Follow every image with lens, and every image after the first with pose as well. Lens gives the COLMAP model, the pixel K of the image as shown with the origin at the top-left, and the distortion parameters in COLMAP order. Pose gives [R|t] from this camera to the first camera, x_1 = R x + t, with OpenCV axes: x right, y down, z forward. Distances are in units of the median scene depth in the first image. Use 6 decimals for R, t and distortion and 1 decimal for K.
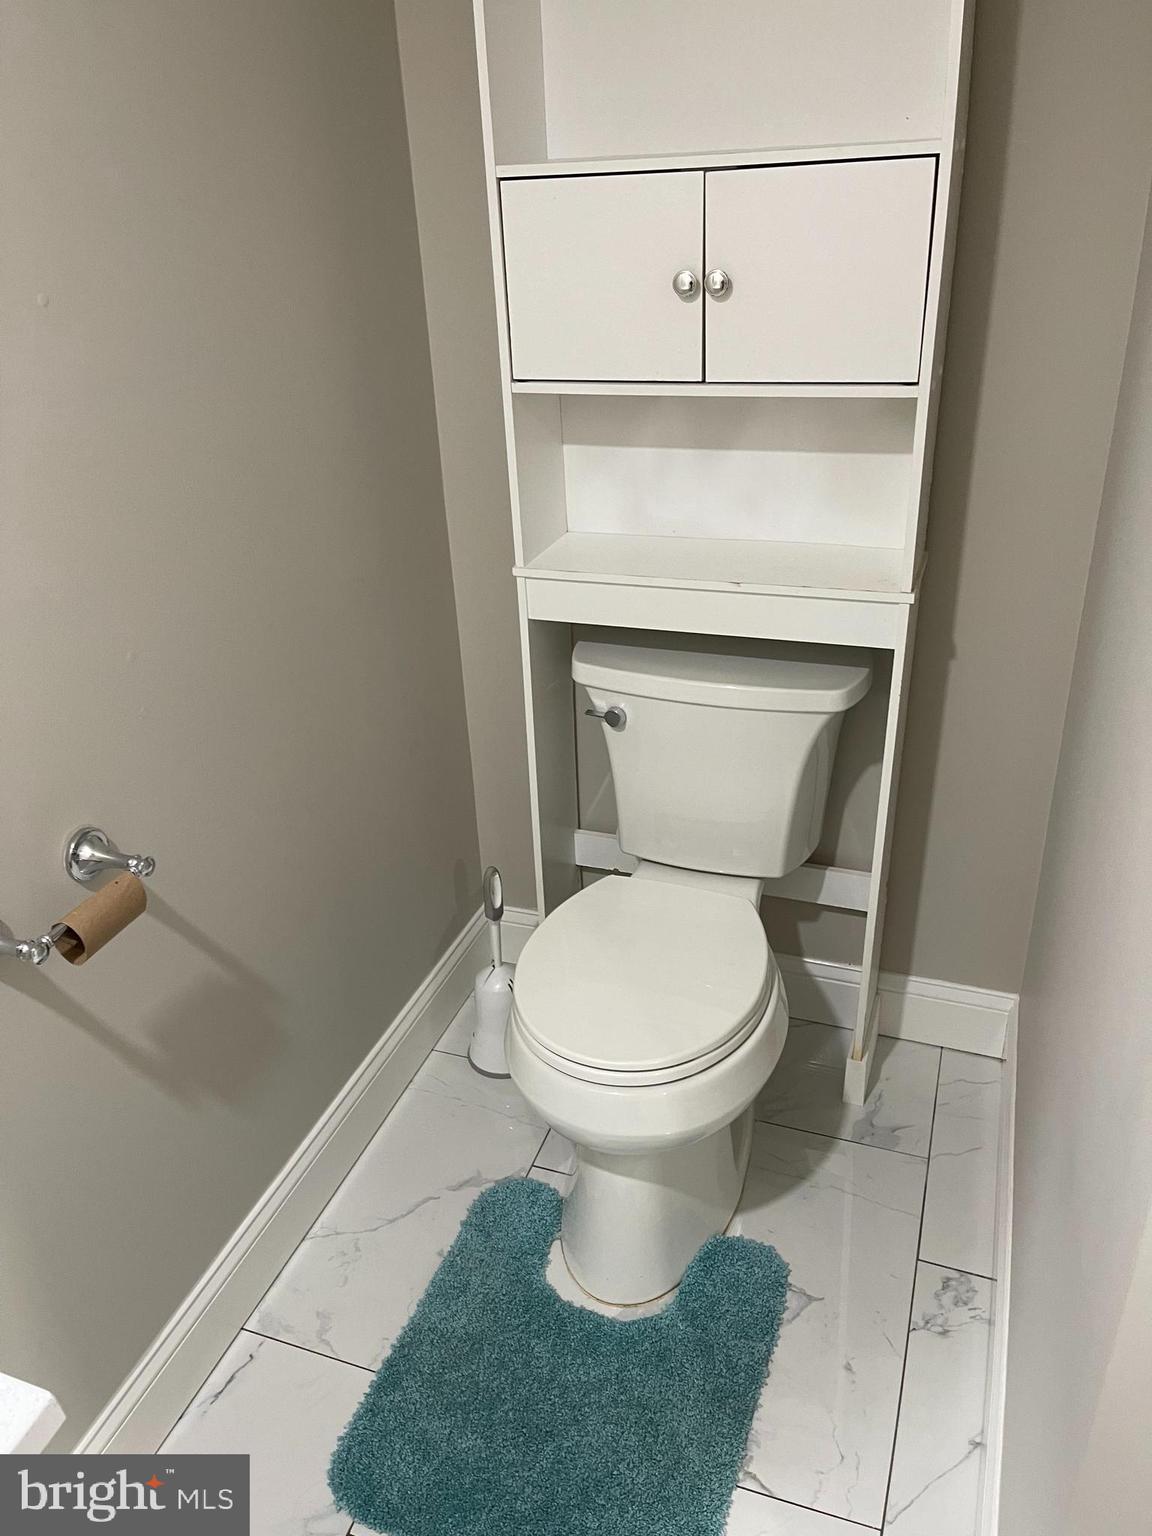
lens RADIAL K [[1150.1, 0, 577.6], [0, 1150.1, 770.0], [0, 0, 1]] dist [0.061492, -0.075725]
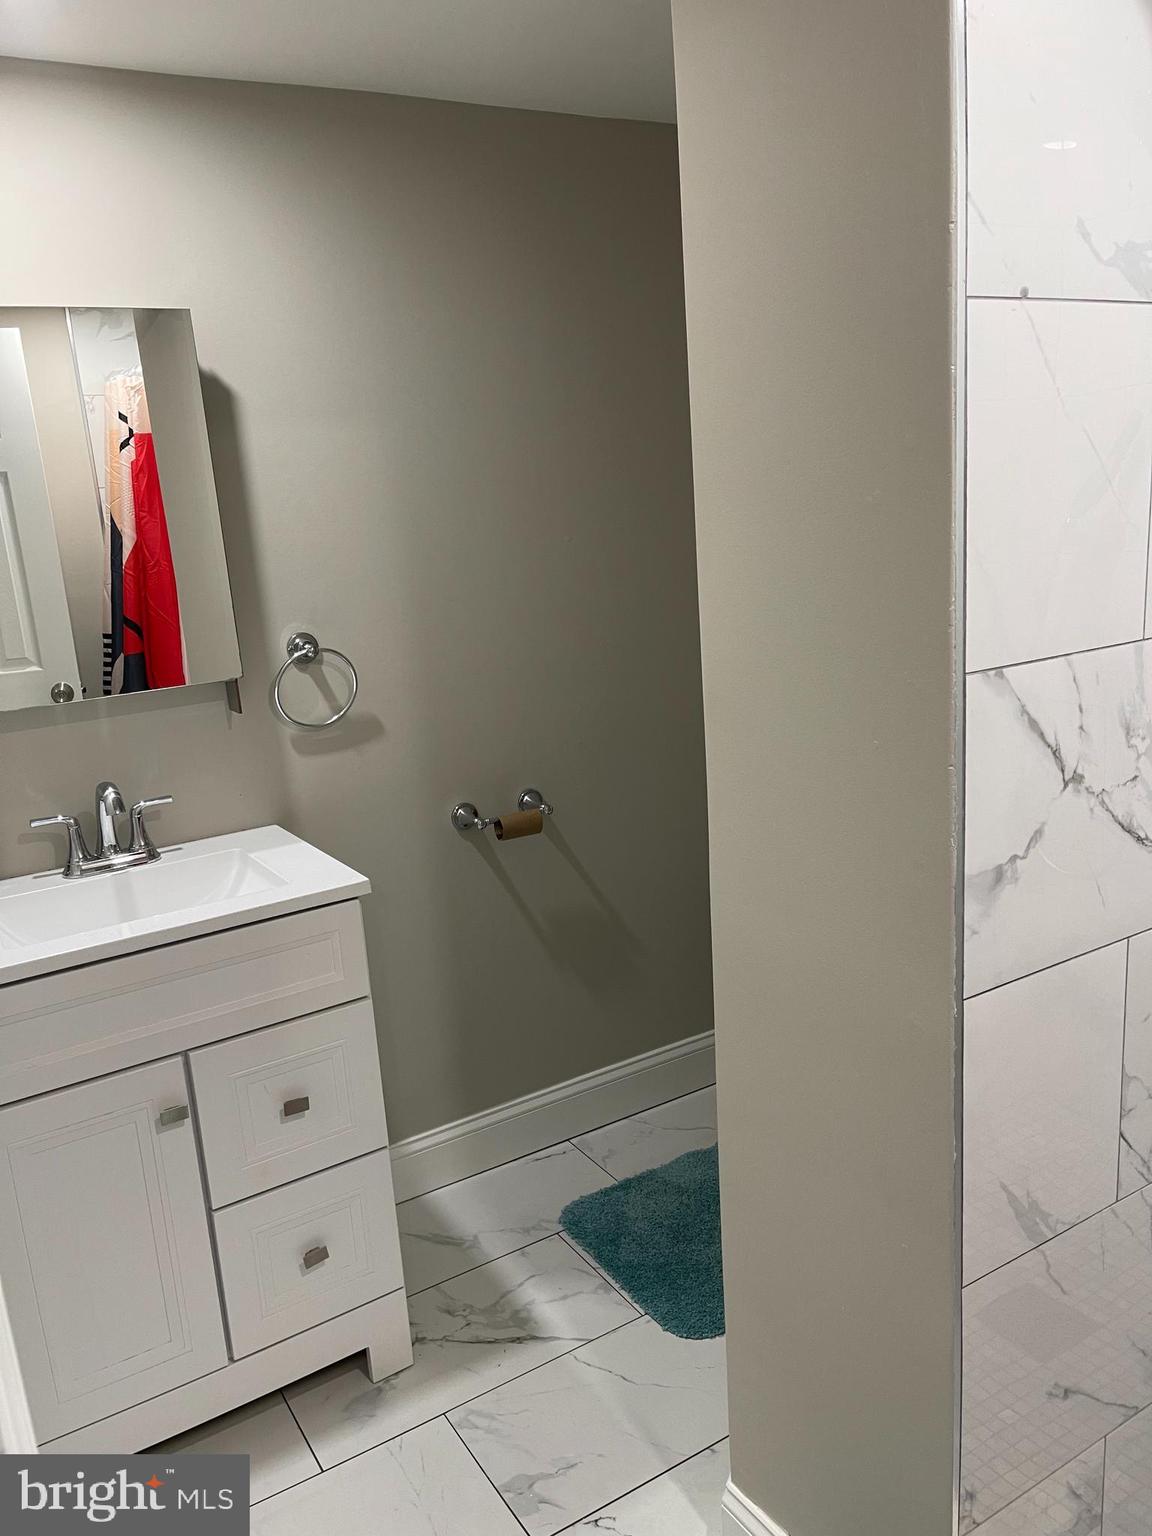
lens RADIAL K [[1150.1, 0, 573.2], [0, 1150.1, 767.5], [0, 0, 1]] dist [0.061492, -0.075725]
pose [[0.785132, 0.133409, -0.604789, 0.817667], [-0.261799, 0.956479, -0.128877, 0.251620], [0.561275, 0.259518, 0.785889, -0.516954]]
